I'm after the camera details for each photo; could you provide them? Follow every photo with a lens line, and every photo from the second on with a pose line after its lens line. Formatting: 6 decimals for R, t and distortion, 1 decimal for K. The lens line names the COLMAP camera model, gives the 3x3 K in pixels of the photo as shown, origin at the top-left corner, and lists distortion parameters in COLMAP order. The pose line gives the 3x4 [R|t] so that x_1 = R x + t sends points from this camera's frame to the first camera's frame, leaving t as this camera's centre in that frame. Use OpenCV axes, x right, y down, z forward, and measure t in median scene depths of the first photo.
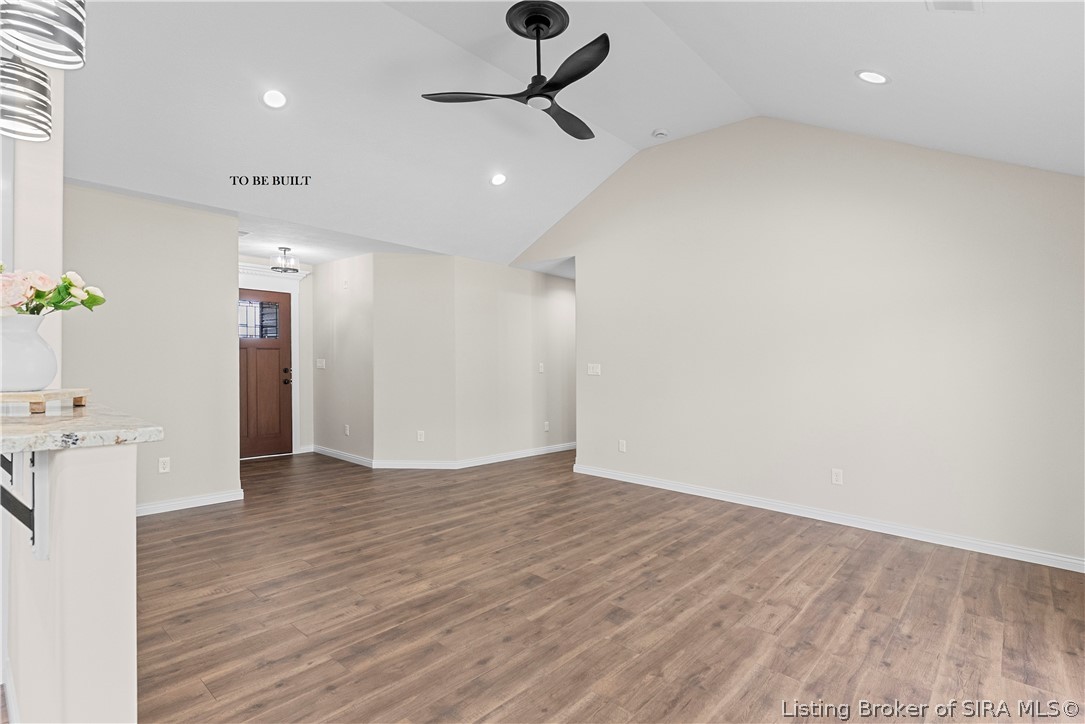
lens RADIAL K [[525.4, 0, 557.4], [0, 525.4, 352.6], [0, 0, 1]] dist [0.008023, -0.002255]
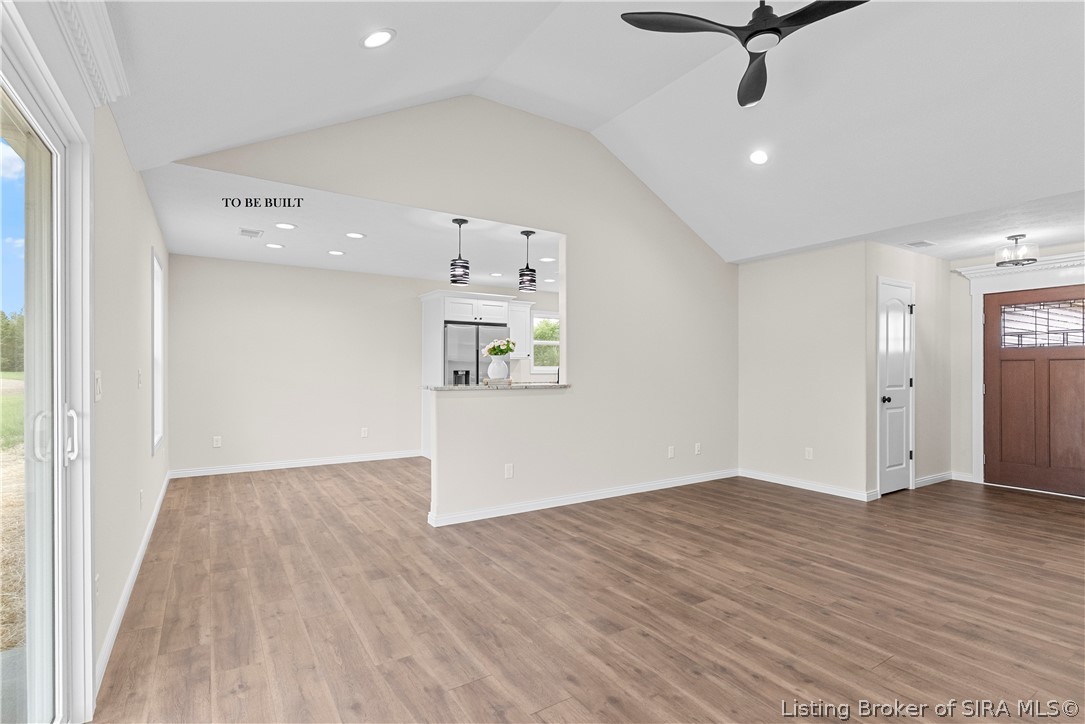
lens RADIAL K [[525.4, 0, 535.3], [0, 525.4, 381.3], [0, 0, 1]] dist [0.008023, -0.002255]
pose [[-0.288977, 0.005537, -0.957320, 0.942496], [0.007455, 0.999966, 0.003533, 0.036229], [0.957307, -0.006116, -0.289008, 1.005866]]
